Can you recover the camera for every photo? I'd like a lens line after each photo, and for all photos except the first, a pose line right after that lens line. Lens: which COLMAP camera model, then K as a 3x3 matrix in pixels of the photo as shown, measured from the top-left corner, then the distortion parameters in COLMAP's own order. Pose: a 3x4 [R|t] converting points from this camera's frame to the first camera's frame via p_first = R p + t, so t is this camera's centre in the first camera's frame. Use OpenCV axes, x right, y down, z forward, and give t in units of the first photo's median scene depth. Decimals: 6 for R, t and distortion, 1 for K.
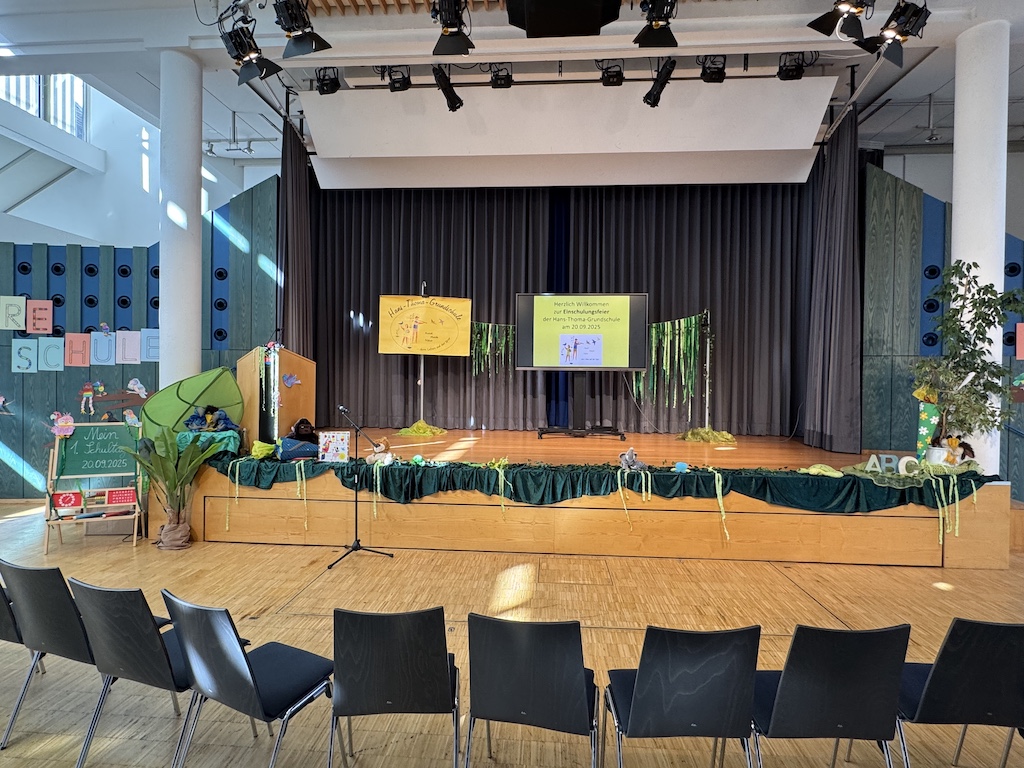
lens RADIAL K [[539.3, 0, 512.0], [0, 539.3, 384.0], [0, 0, 1]] dist [-0.004857, 0.000084]
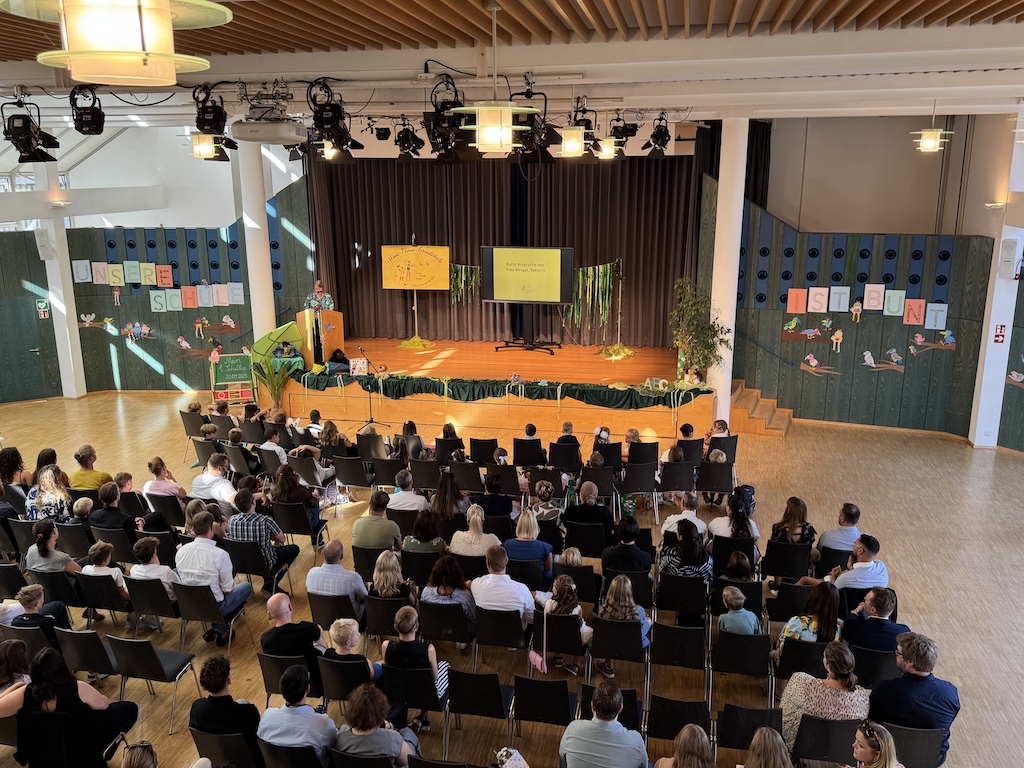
lens RADIAL K [[857.5, 0, 512.0], [0, 857.5, 384.0], [0, 0, 1]] dist [0.152658, -0.339781]
pose [[0.991592, 0.014214, -0.128621, 0.427803], [0.015419, 0.973891, 0.226494, -0.366723], [0.128482, -0.226573, 0.965483, -1.329910]]
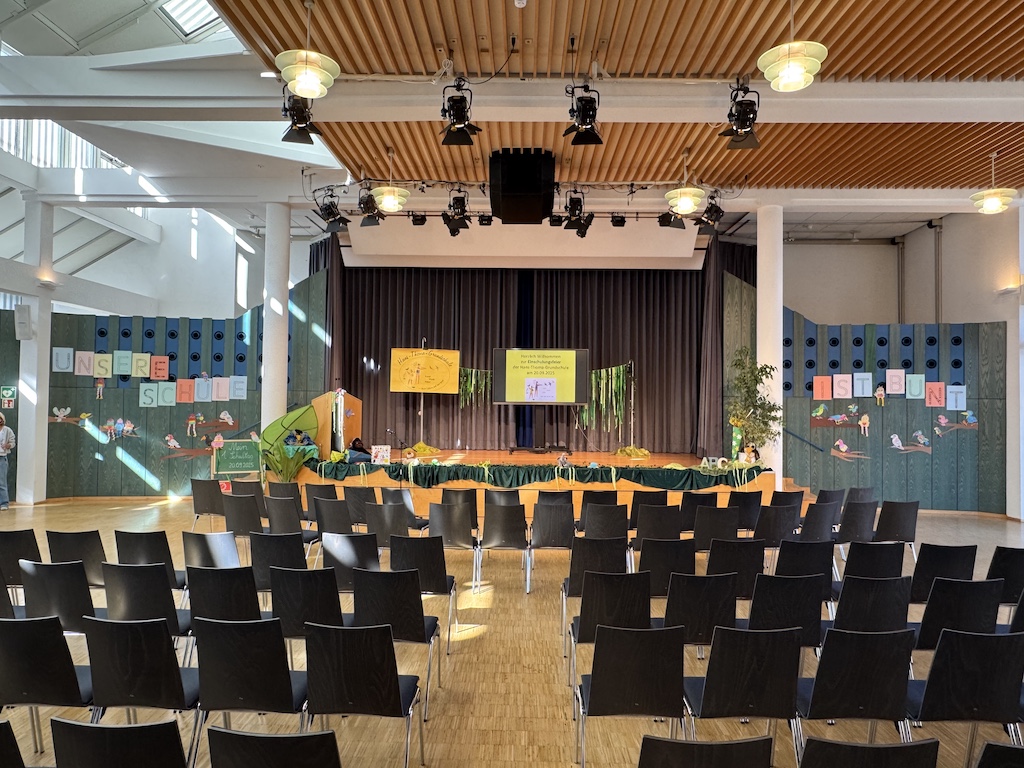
lens RADIAL K [[673.3, 0, 512.0], [0, 673.3, 384.0], [0, 0, 1]] dist [-0.005761, -0.000405]
pose [[0.998898, 0.002080, 0.046877, -0.028454], [-0.000288, 0.999270, -0.038212, -0.013946], [-0.046923, 0.038156, 0.998170, -0.804114]]
